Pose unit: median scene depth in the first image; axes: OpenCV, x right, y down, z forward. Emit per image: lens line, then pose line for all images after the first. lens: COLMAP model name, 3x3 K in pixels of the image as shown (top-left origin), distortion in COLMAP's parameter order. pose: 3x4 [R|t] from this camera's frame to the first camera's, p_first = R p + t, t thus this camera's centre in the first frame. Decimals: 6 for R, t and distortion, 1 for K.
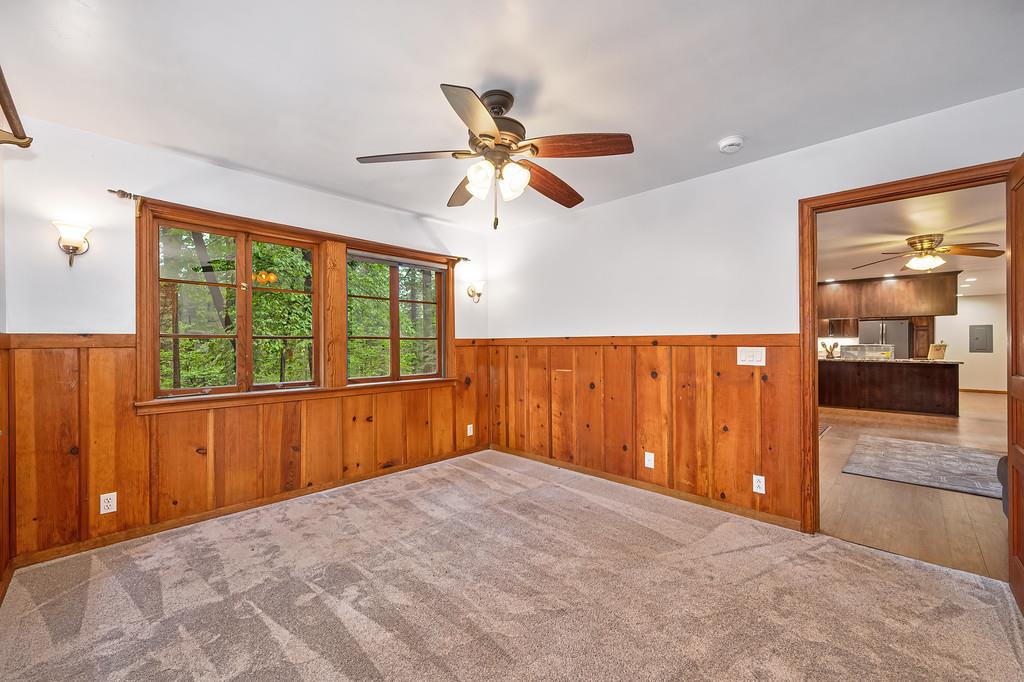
lens RADIAL K [[410.8, 0, 512.0], [0, 410.8, 341.0], [0, 0, 1]] dist [0.000505, -0.000019]
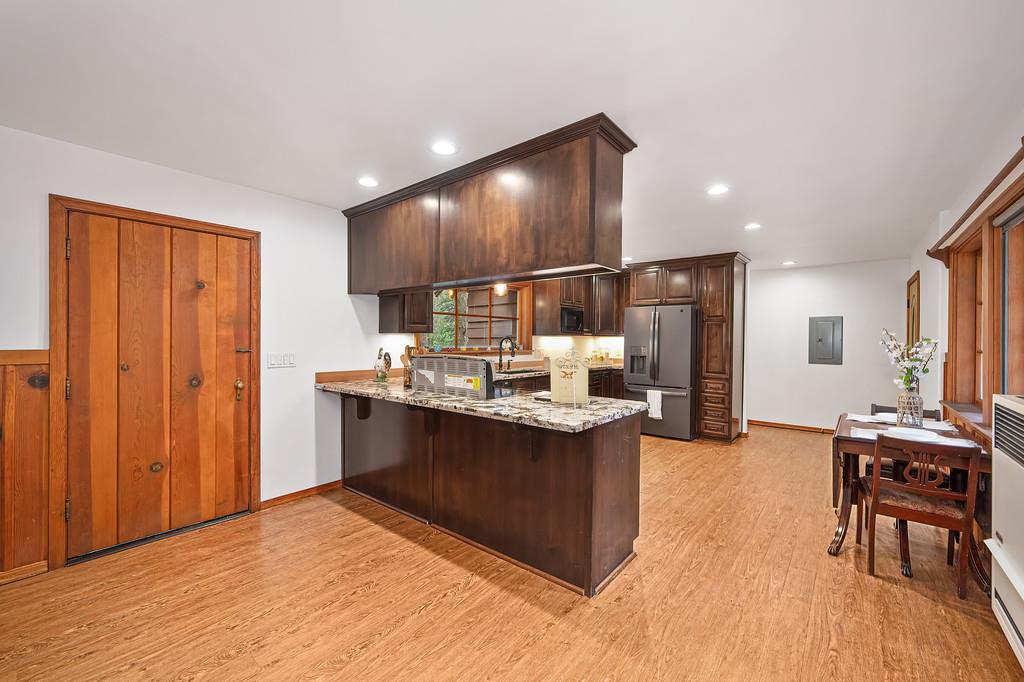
lens RADIAL K [[409.6, 0, 512.0], [0, 409.6, 341.0], [0, 0, 1]] dist [-0.001415, -0.000188]
pose [[0.996941, 0.007632, 0.077782, 1.618285], [-0.008253, 0.999937, 0.007672, -0.013613], [-0.077719, -0.008290, 0.996941, 1.136448]]
